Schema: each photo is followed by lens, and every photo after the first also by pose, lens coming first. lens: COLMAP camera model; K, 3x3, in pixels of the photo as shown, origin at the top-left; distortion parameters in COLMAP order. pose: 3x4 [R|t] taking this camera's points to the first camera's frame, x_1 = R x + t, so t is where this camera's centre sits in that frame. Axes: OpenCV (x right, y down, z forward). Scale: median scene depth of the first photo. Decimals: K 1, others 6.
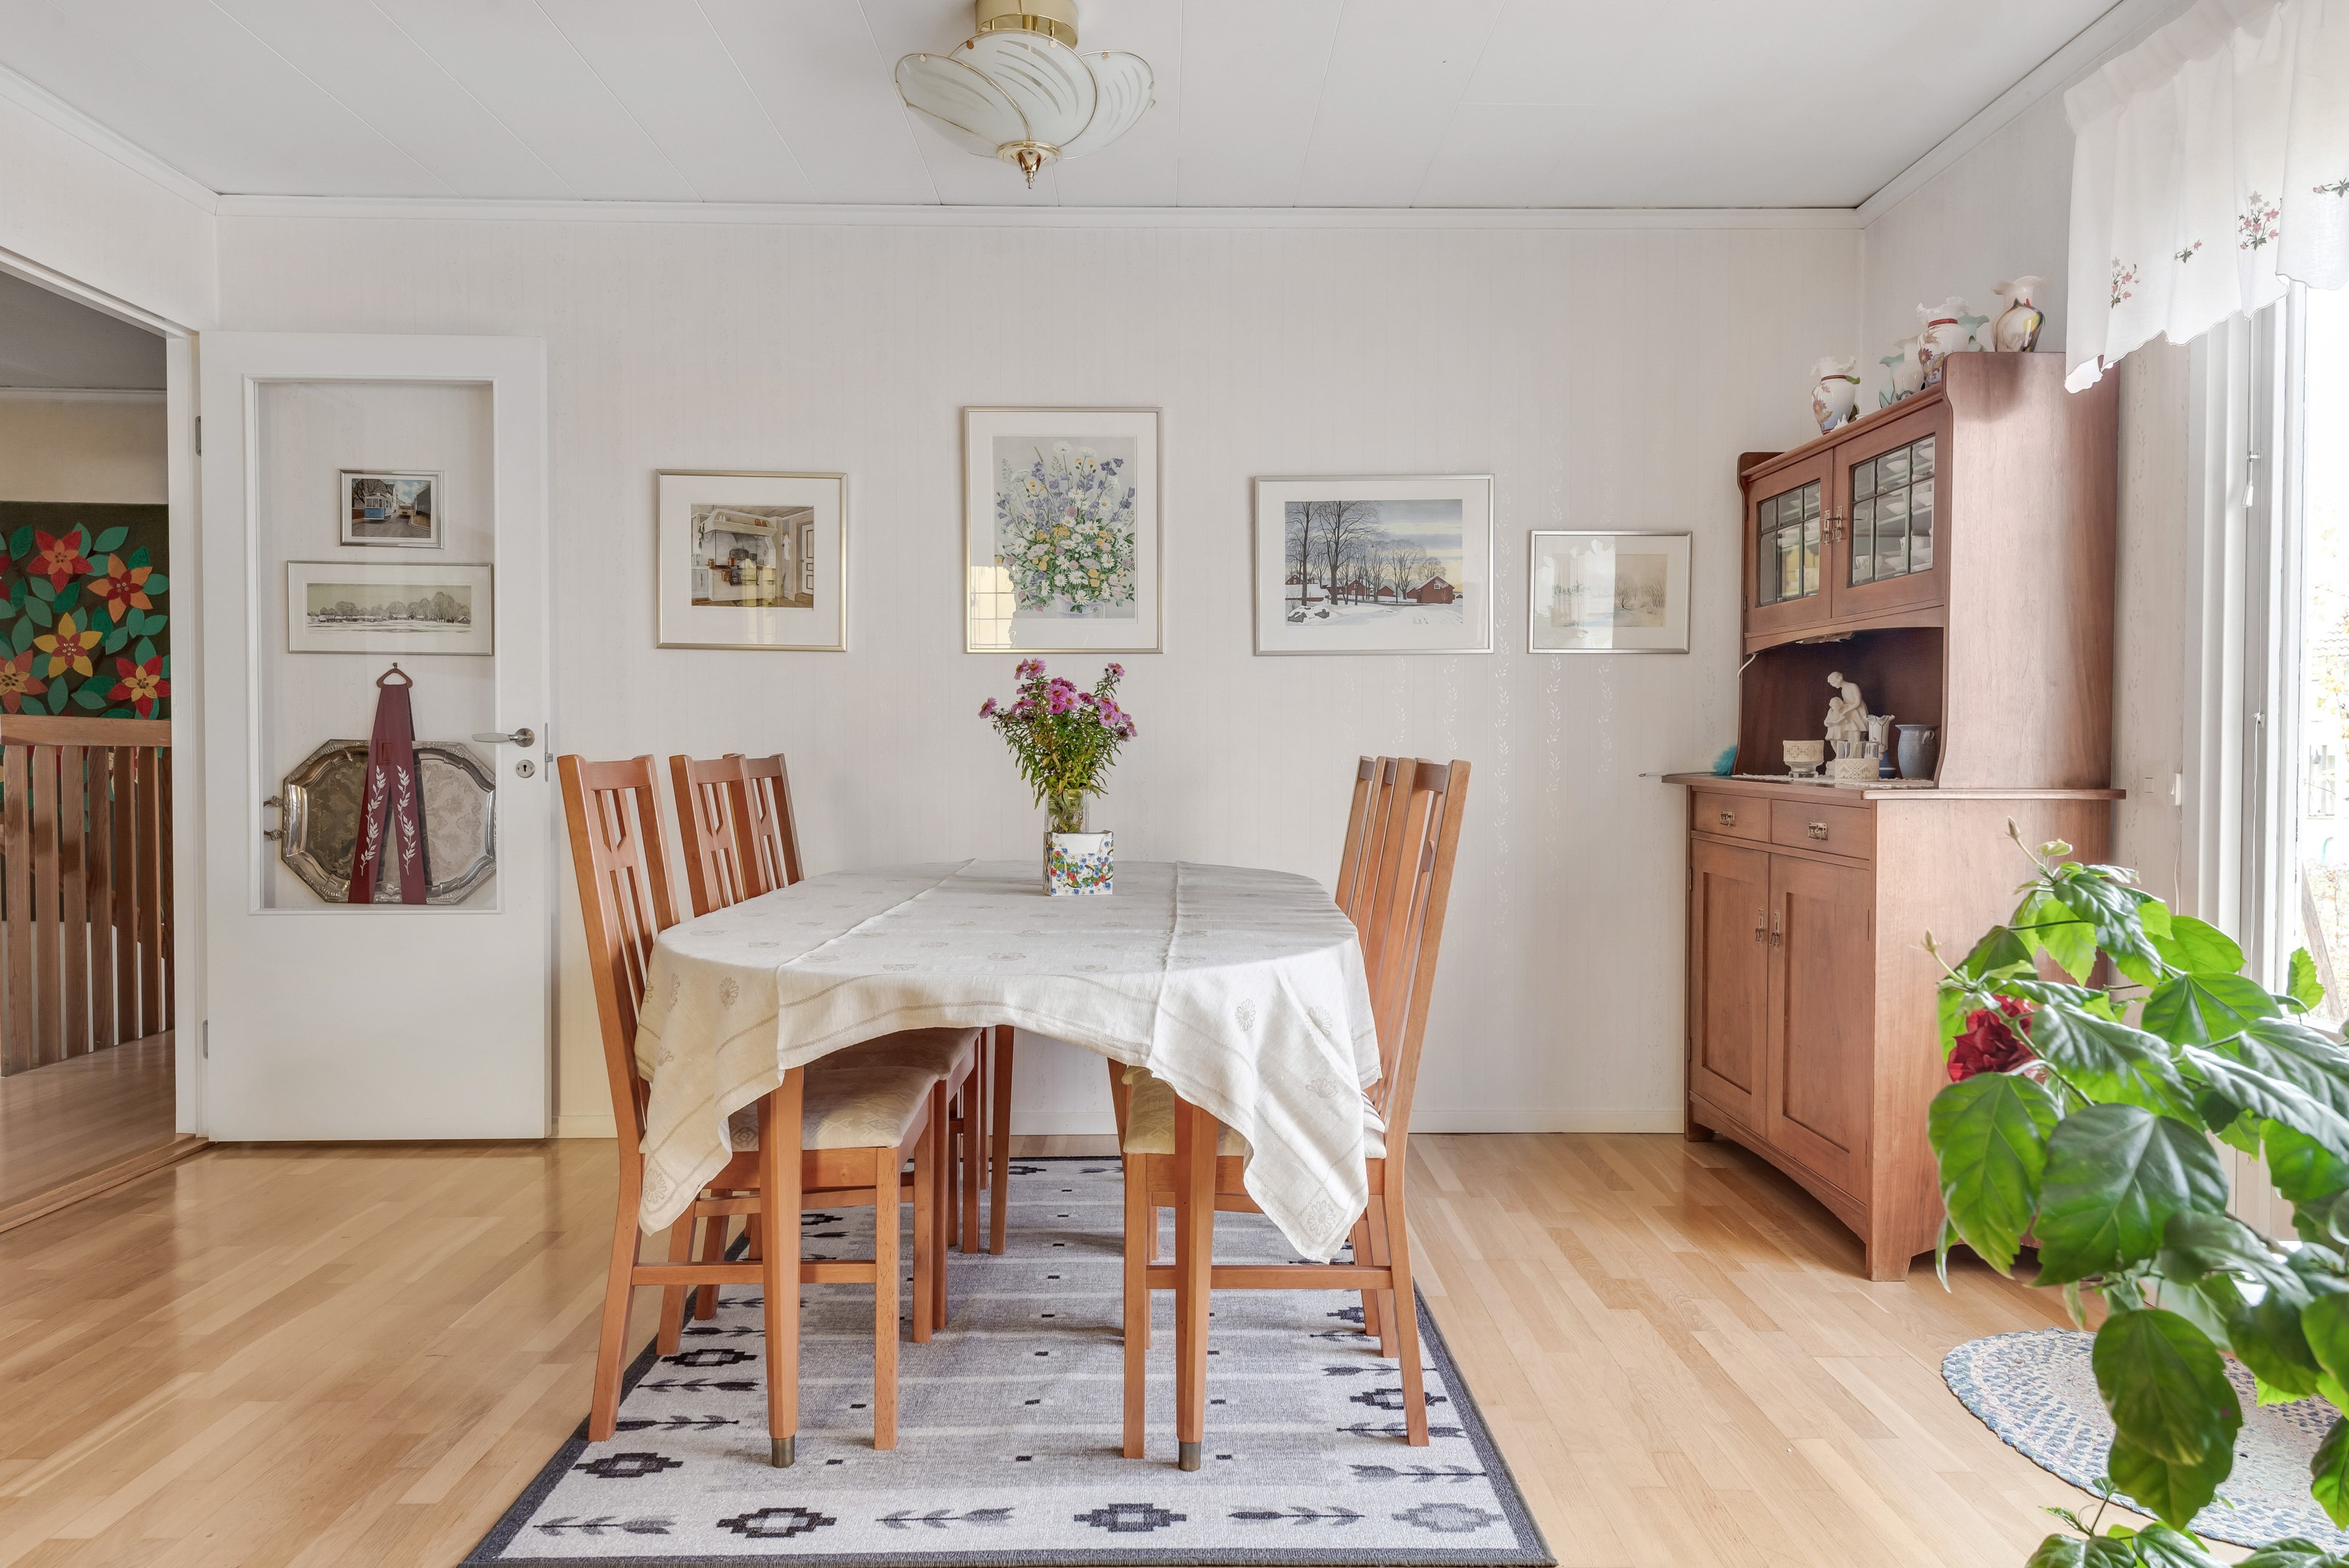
lens RADIAL K [[1479.0, 0, 1174.5], [0, 1479.0, 784.0], [0, 0, 1]] dist [0.046075, -0.037492]
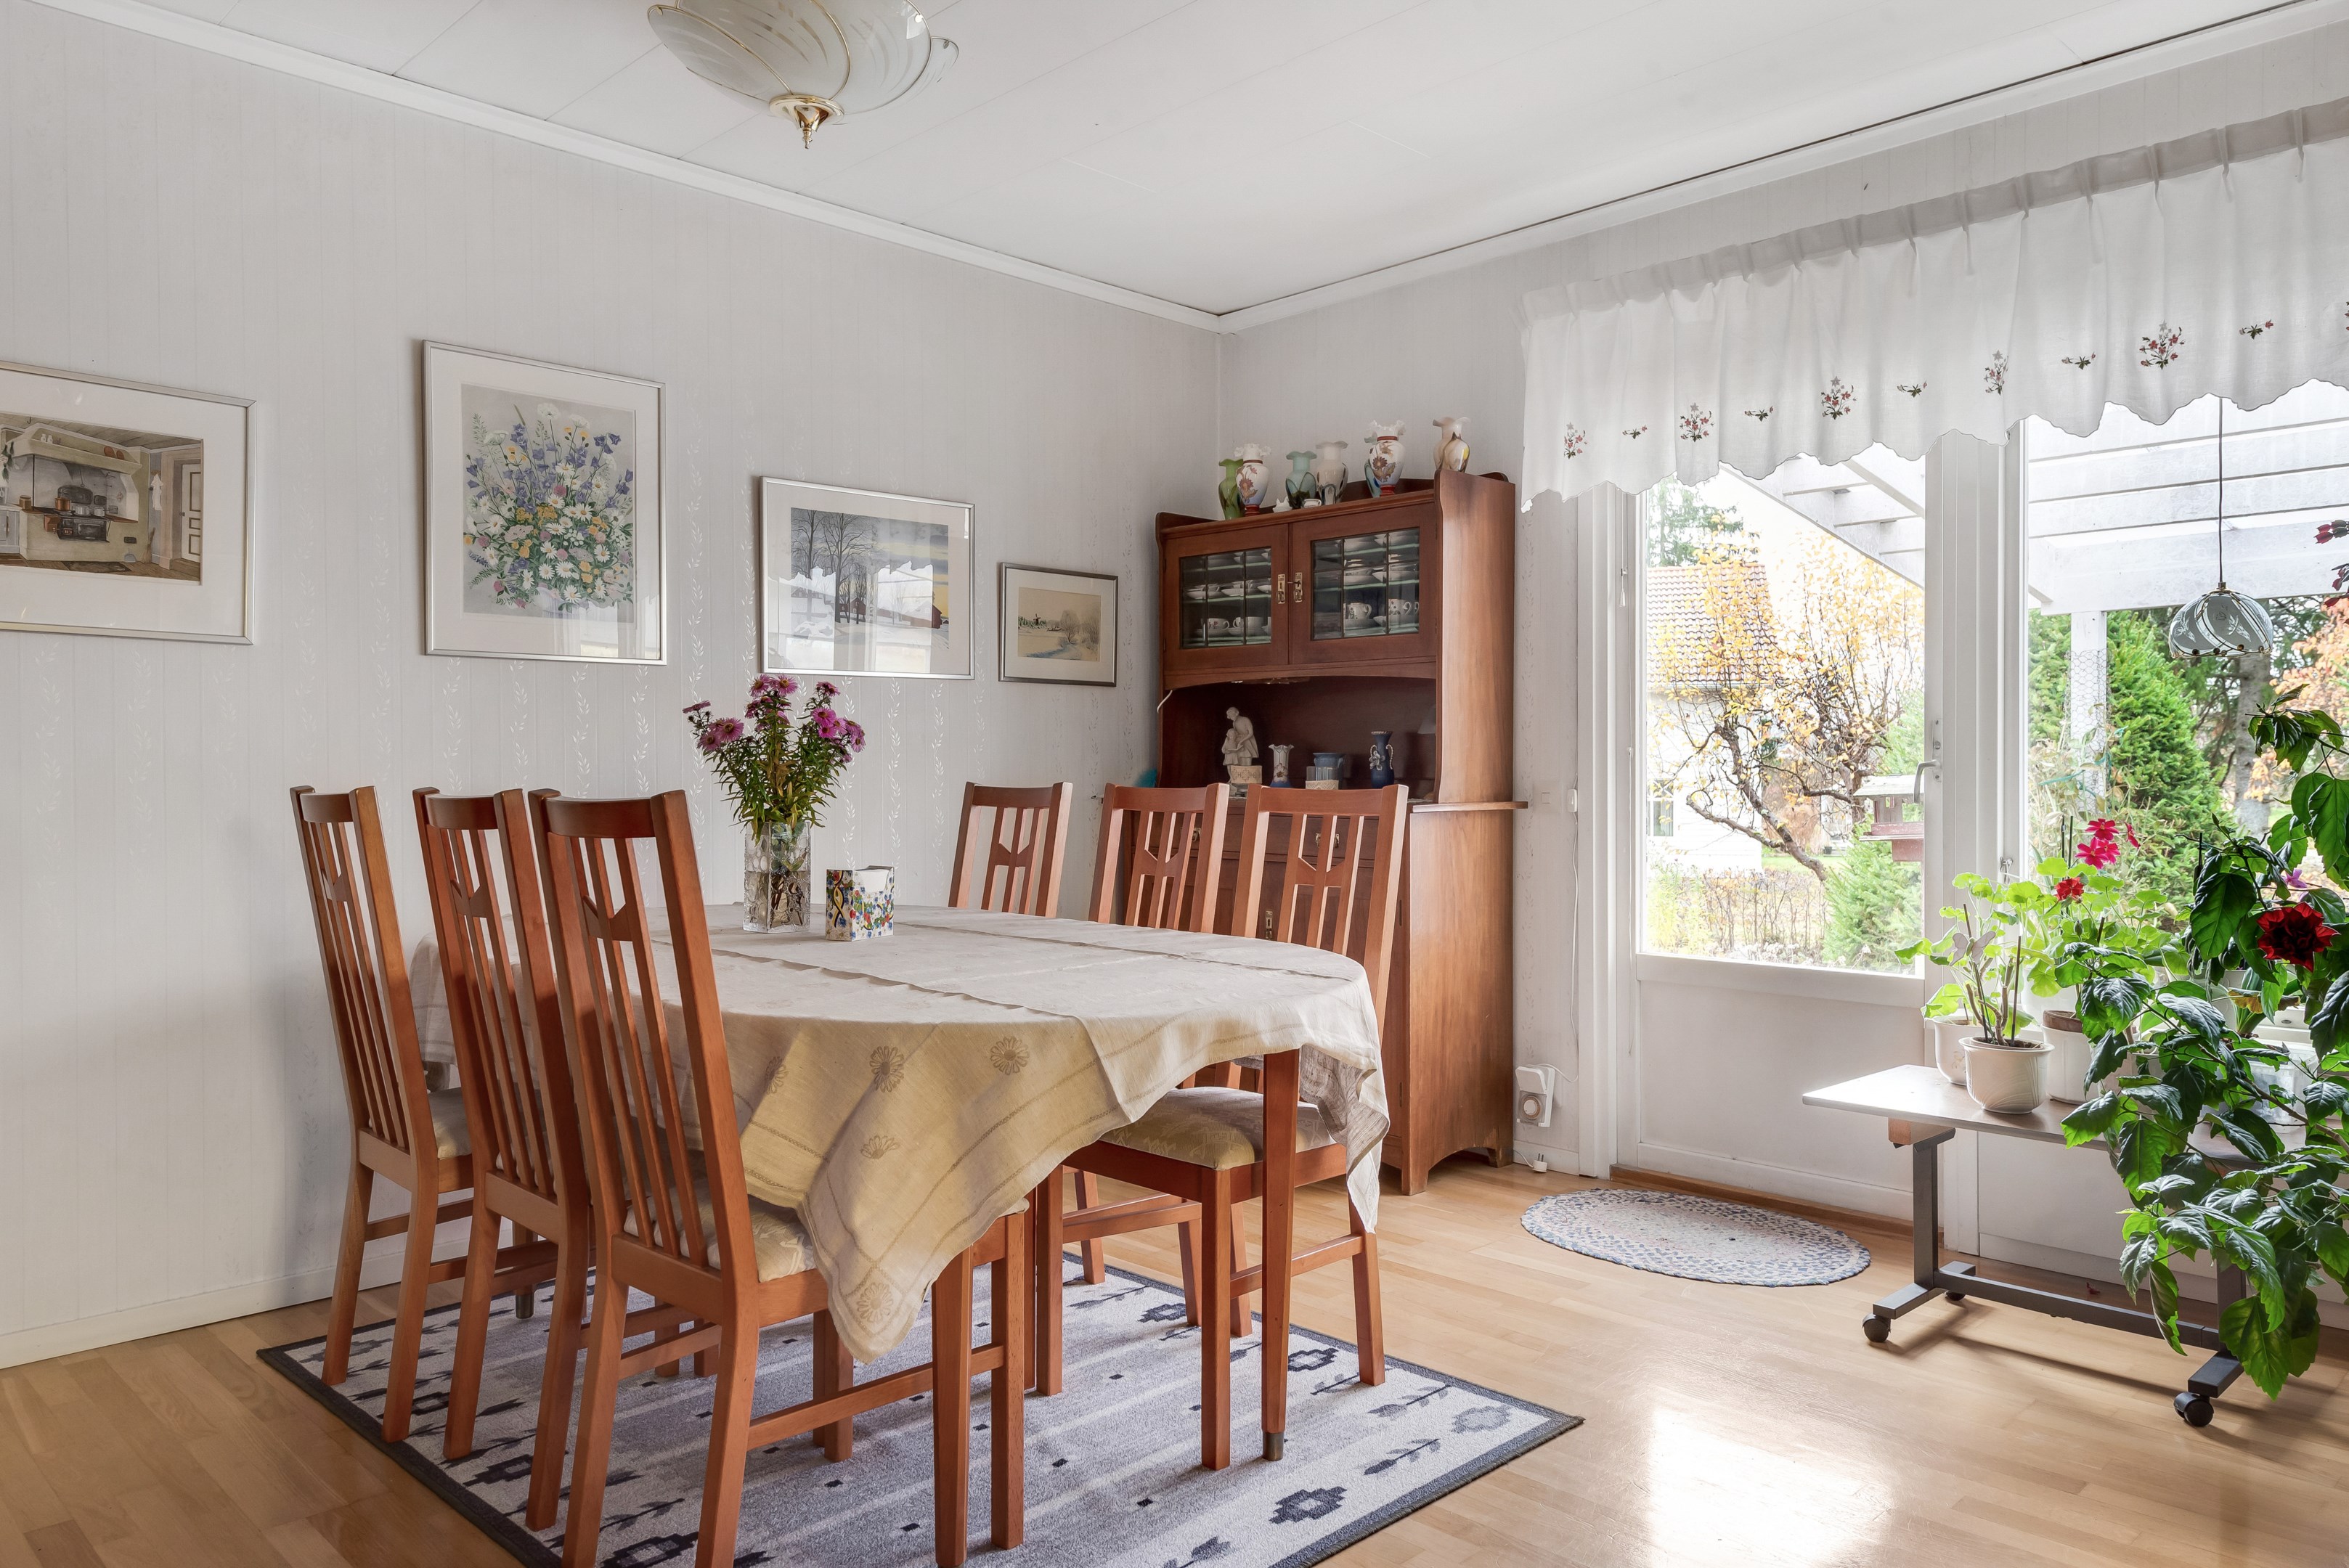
lens RADIAL K [[1588.1, 0, 1174.5], [0, 1588.1, 784.0], [0, 0, 1]] dist [0.060216, -0.056036]
pose [[0.721908, -0.010028, 0.691917, -0.443492], [0.019653, 0.999789, -0.006014, -0.007278], [-0.691710, 0.017940, 0.721952, 0.118274]]
